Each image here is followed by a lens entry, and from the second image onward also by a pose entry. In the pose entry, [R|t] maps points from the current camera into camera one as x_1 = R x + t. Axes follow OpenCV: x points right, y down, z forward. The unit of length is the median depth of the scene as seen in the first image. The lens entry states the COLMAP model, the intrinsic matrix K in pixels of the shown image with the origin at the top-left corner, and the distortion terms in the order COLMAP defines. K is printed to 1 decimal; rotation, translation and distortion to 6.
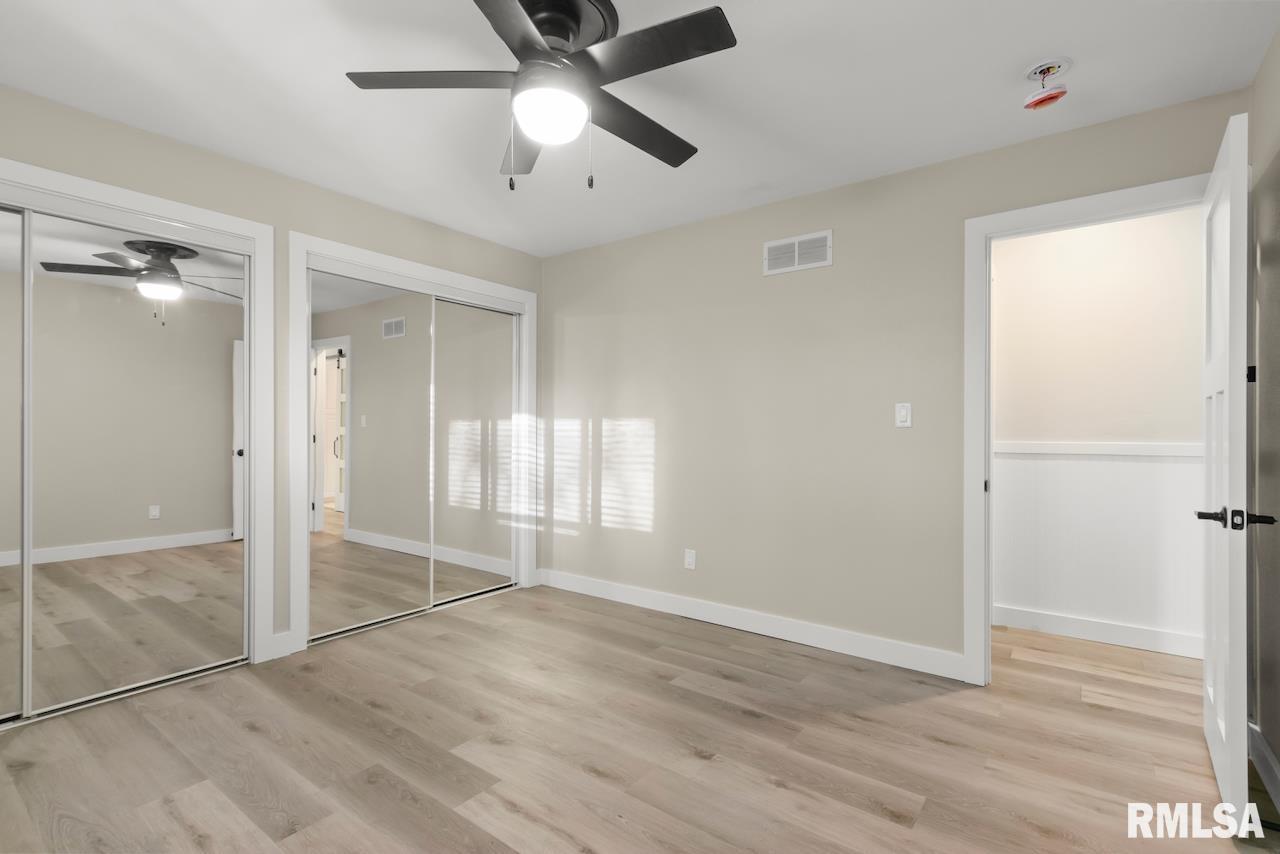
lens RADIAL K [[590.6, 0, 635.2], [0, 590.6, 429.0], [0, 0, 1]] dist [0.000148, 0.000339]
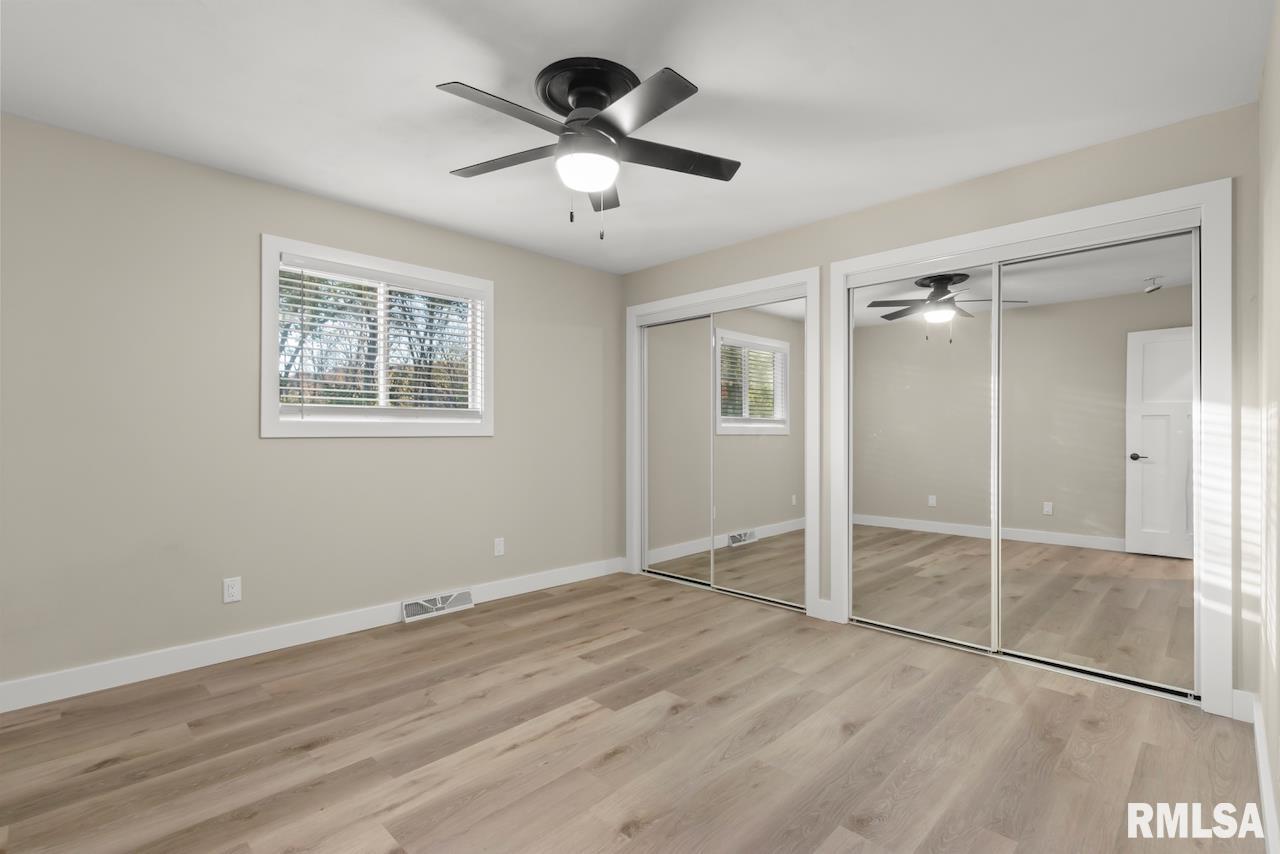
lens RADIAL K [[590.6, 0, 635.2], [0, 590.6, 429.0], [0, 0, 1]] dist [0.000148, 0.000339]
pose [[-0.135821, -0.005753, -0.990717, 0.678220], [0.004242, 0.999971, -0.006388, 0.002111], [0.990724, -0.005070, -0.135792, 0.815065]]
